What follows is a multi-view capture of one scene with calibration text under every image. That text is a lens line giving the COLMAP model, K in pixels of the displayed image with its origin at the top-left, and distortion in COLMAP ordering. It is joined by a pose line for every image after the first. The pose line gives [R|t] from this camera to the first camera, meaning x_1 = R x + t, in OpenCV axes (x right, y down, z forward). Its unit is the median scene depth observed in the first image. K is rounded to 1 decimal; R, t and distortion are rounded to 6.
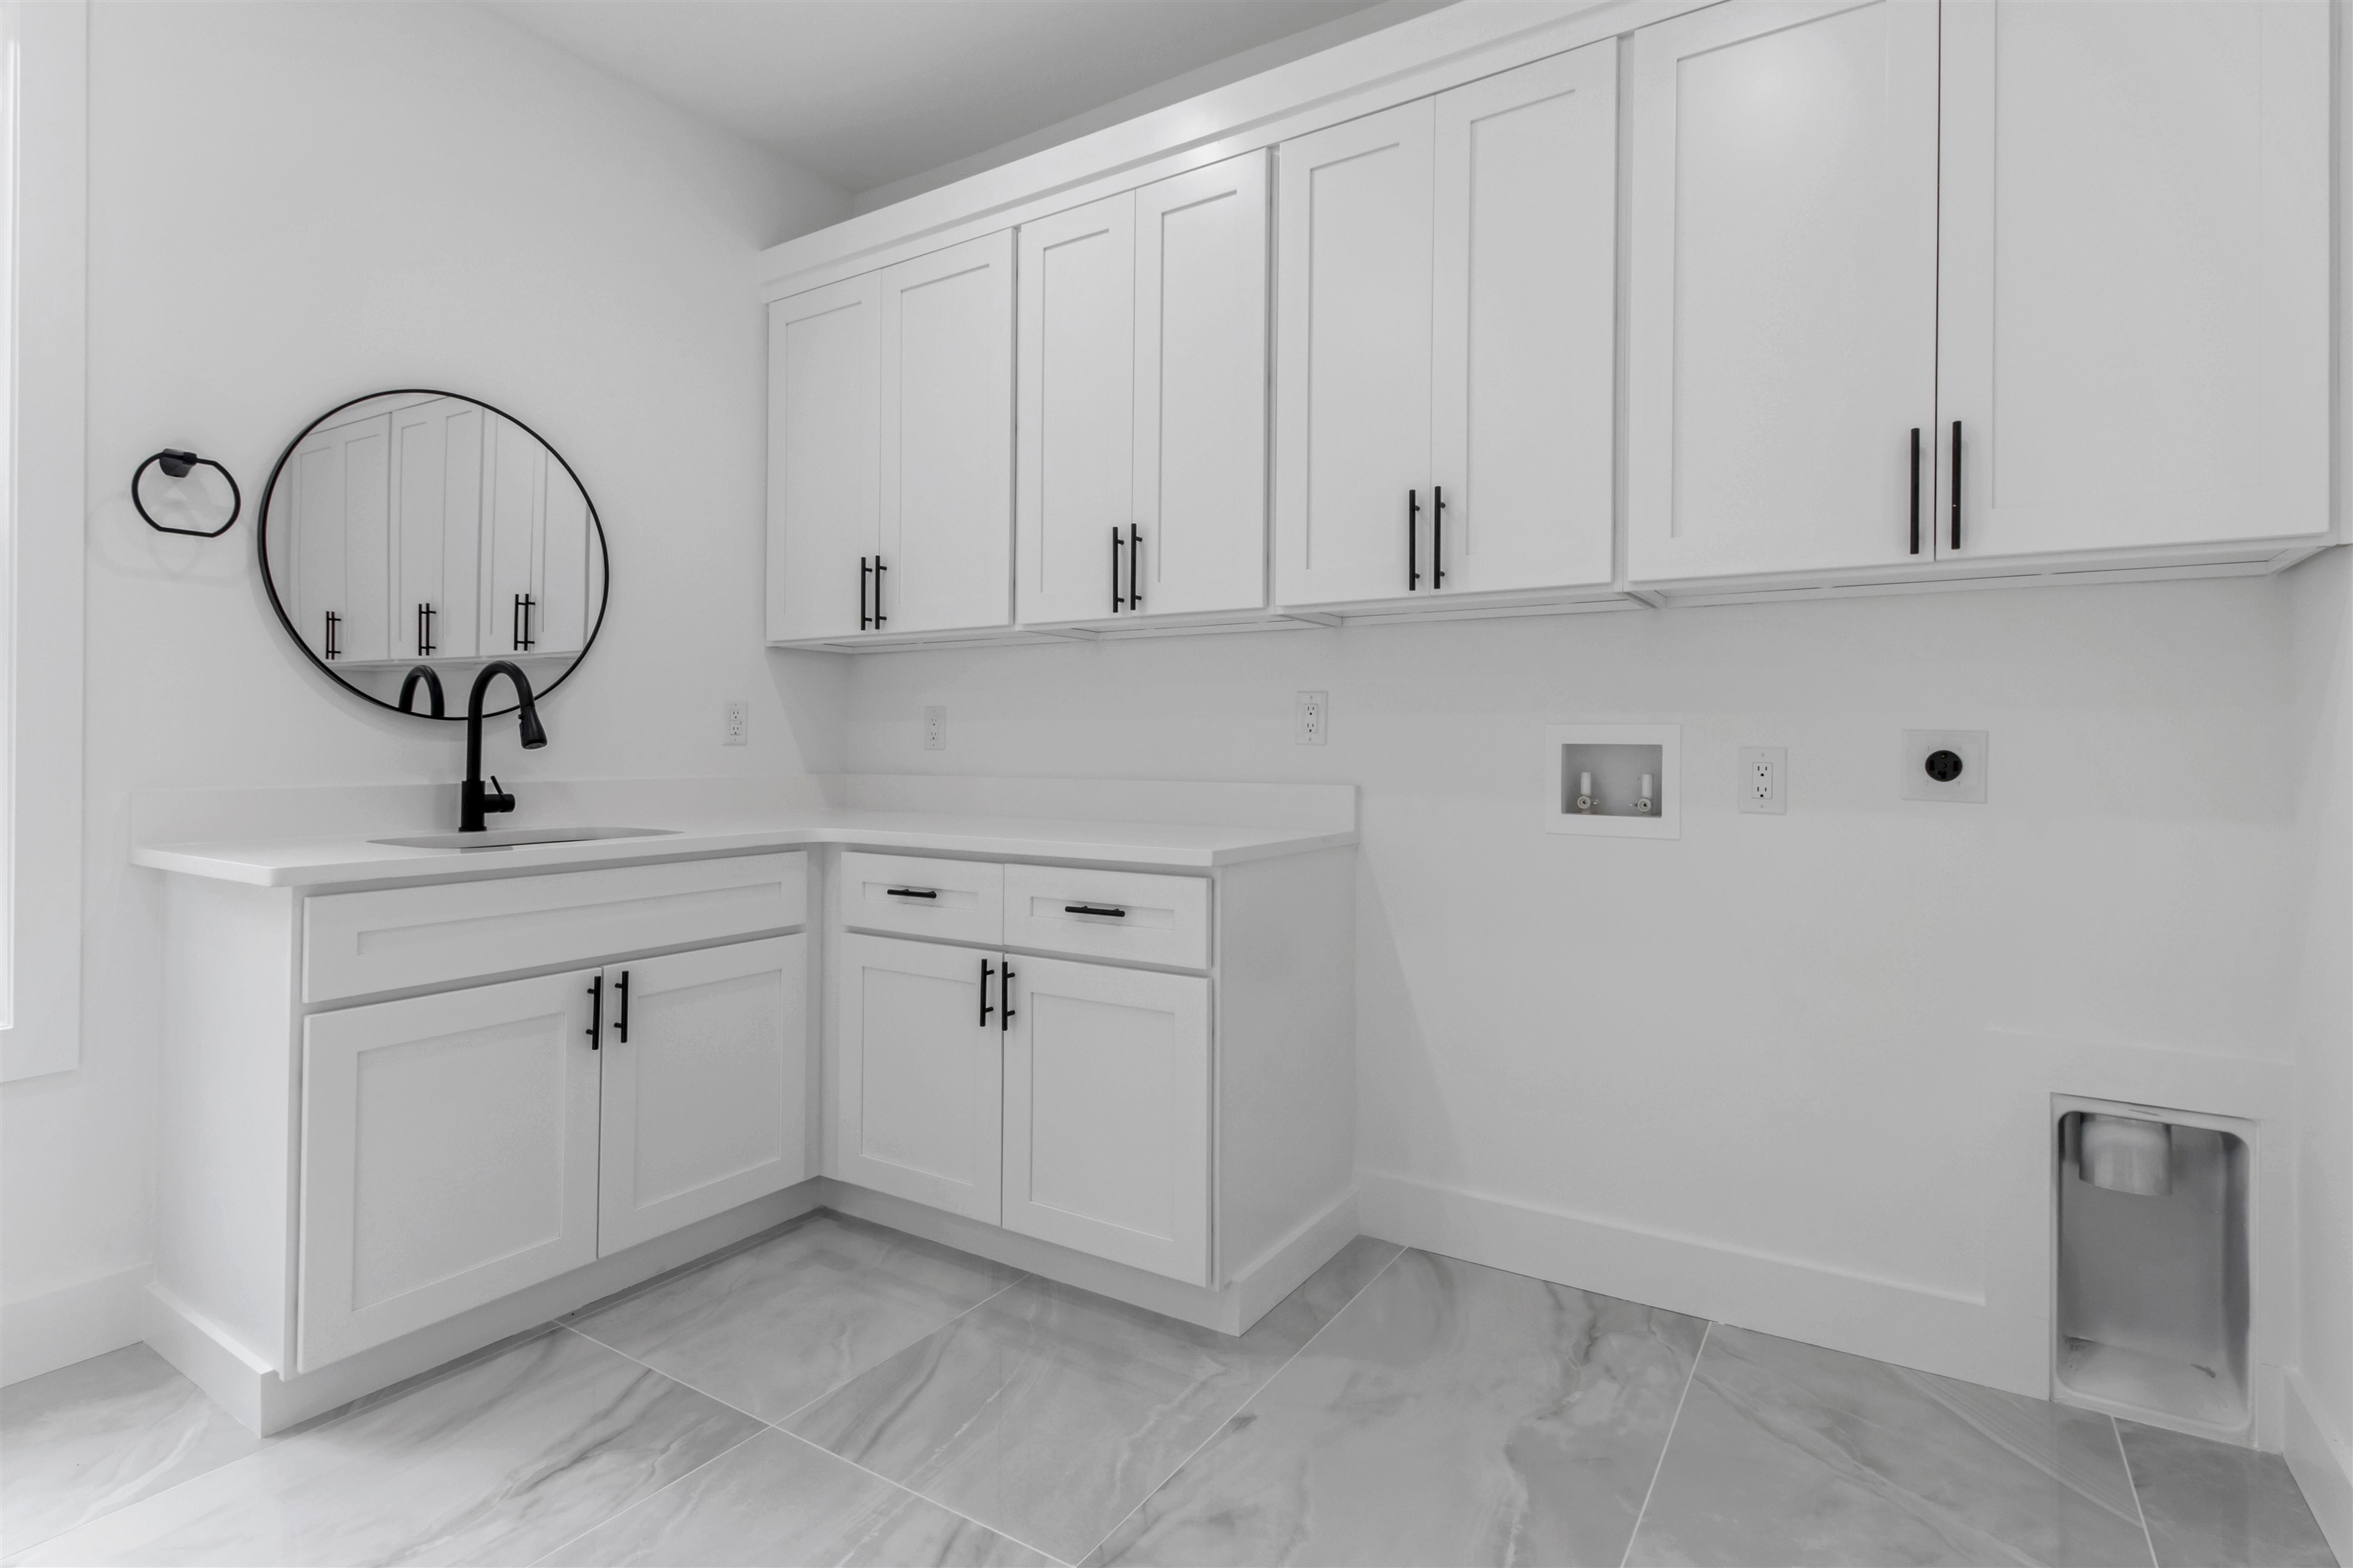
lens RADIAL K [[1152.3, 0, 1179.9], [0, 1152.3, 761.3], [0, 0, 1]] dist [0.011874, -0.014756]
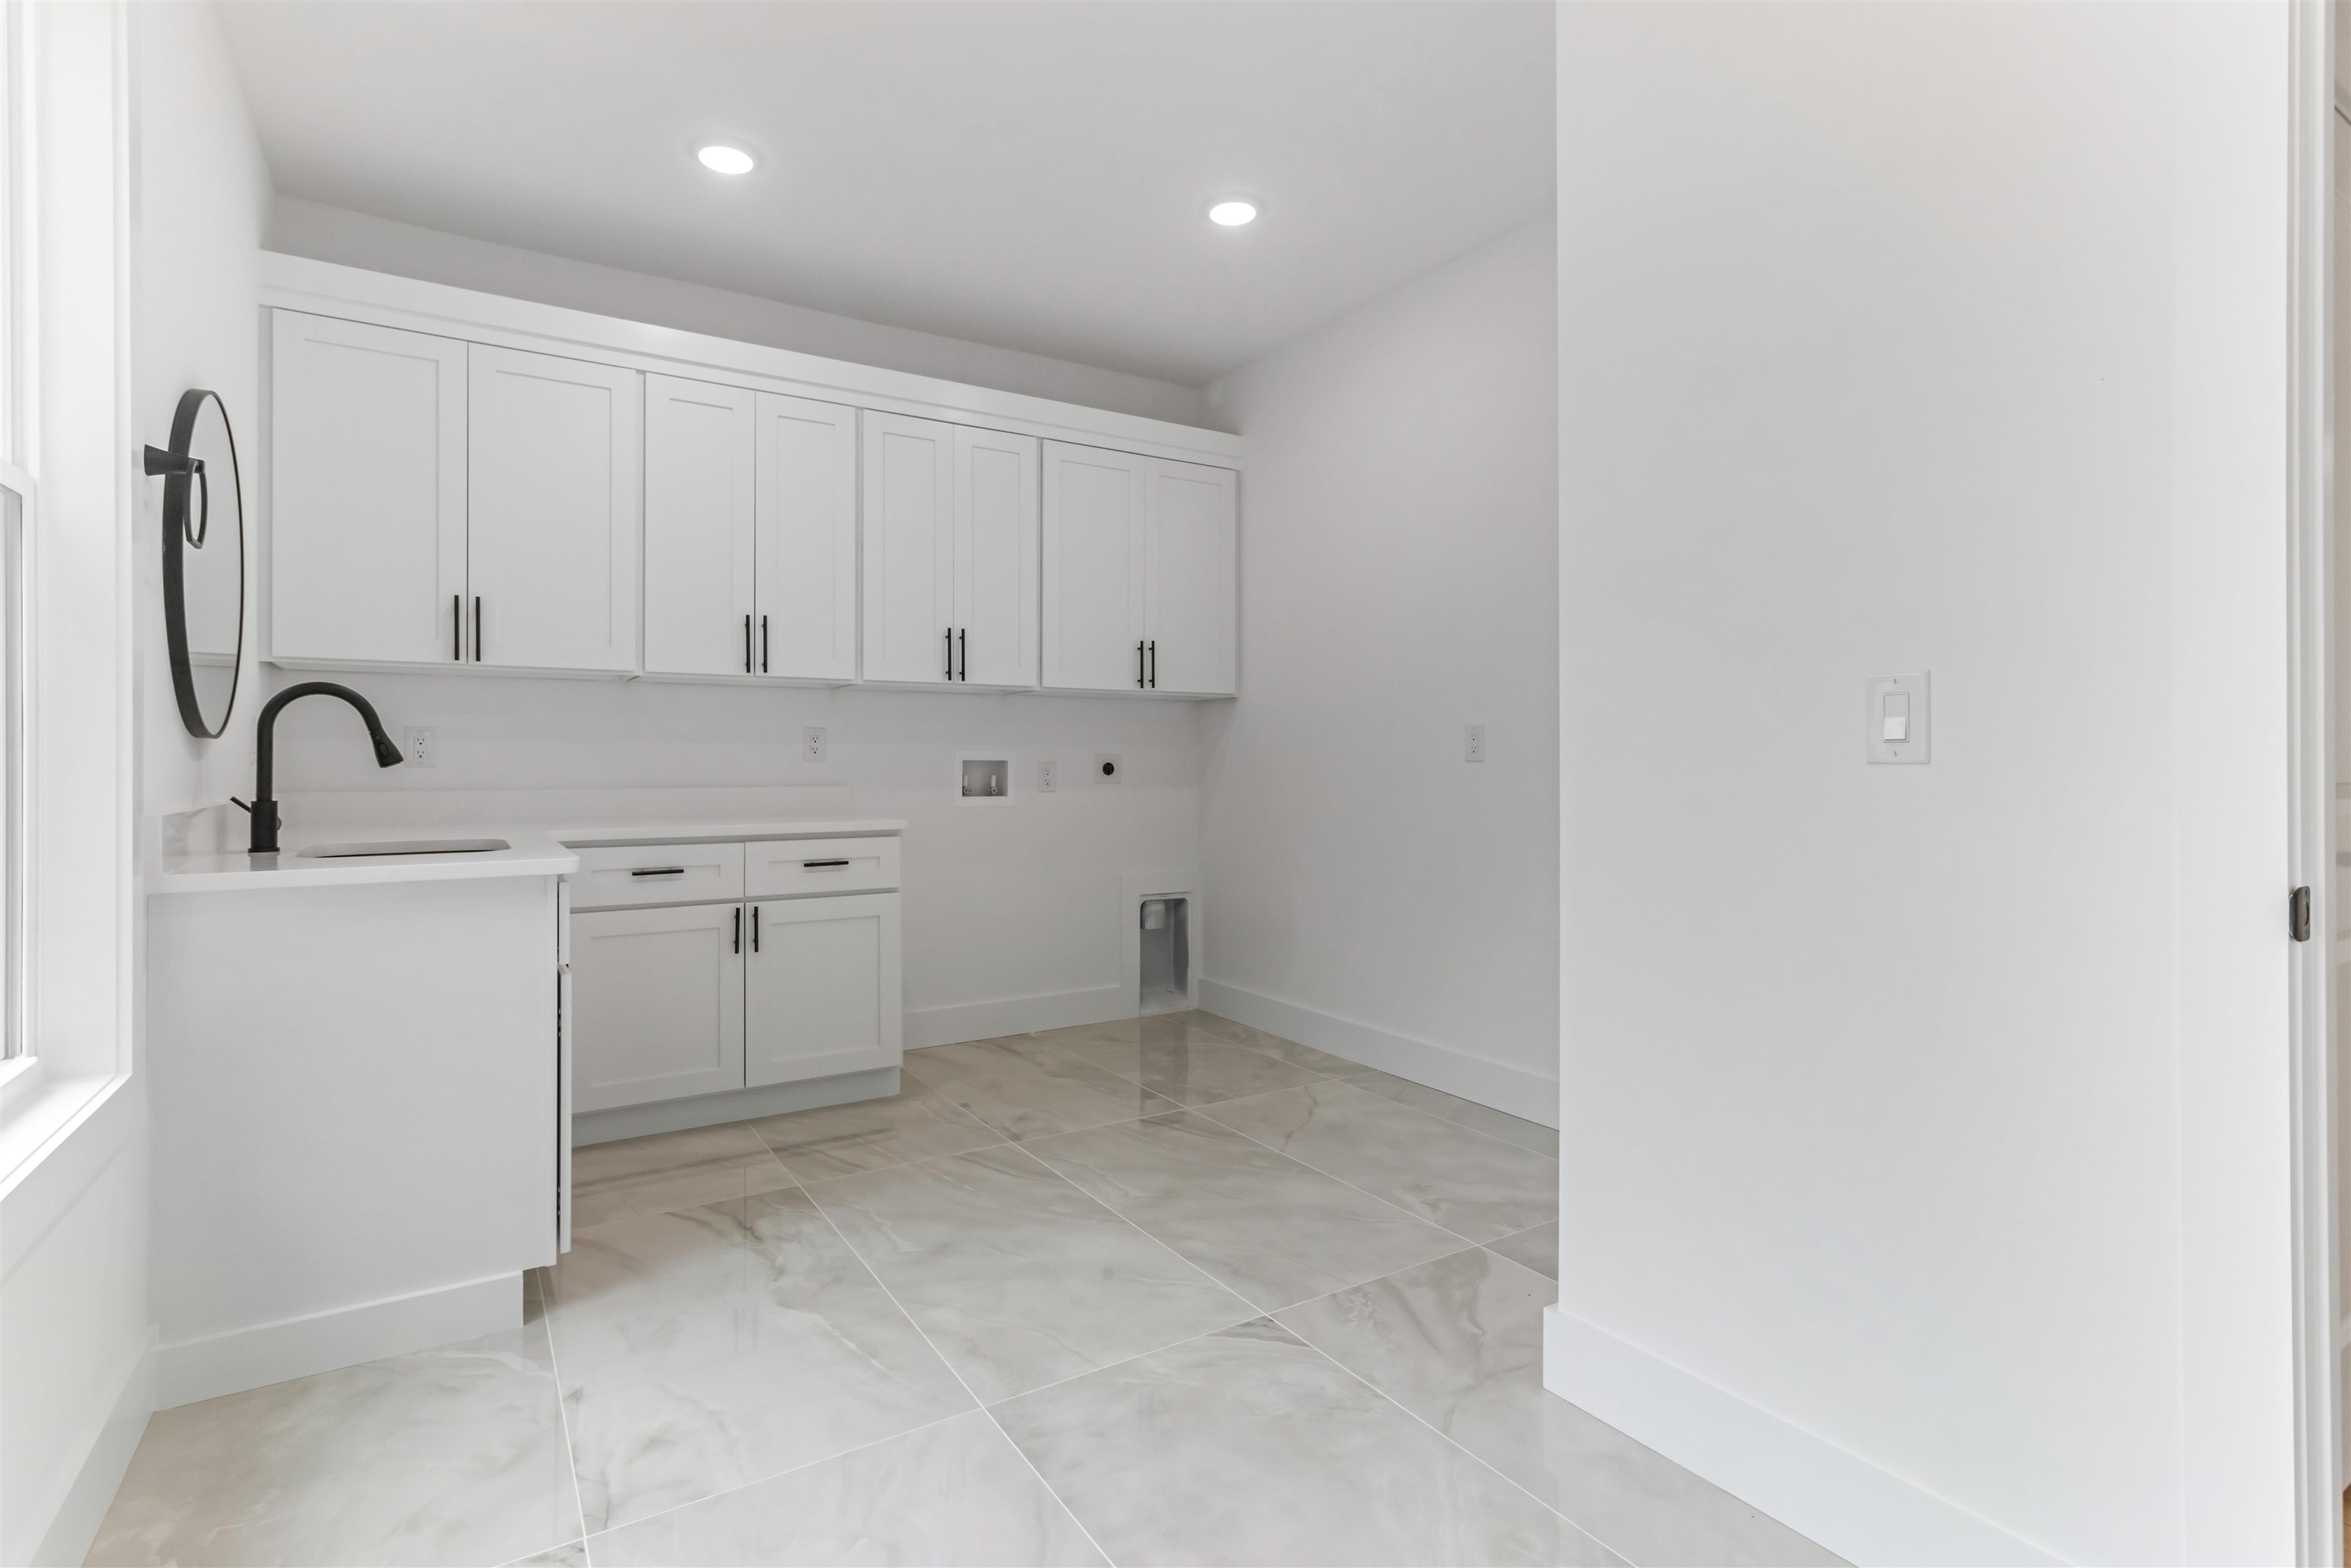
lens RADIAL K [[1151.3, 0, 1178.9], [0, 1151.3, 761.3], [0, 0, 1]] dist [0.011874, -0.014756]
pose [[0.416468, -0.003747, 0.909143, -1.408153], [0.015455, 0.999876, -0.002959, -0.002531], [-0.909019, 0.015284, 0.416475, -0.141364]]
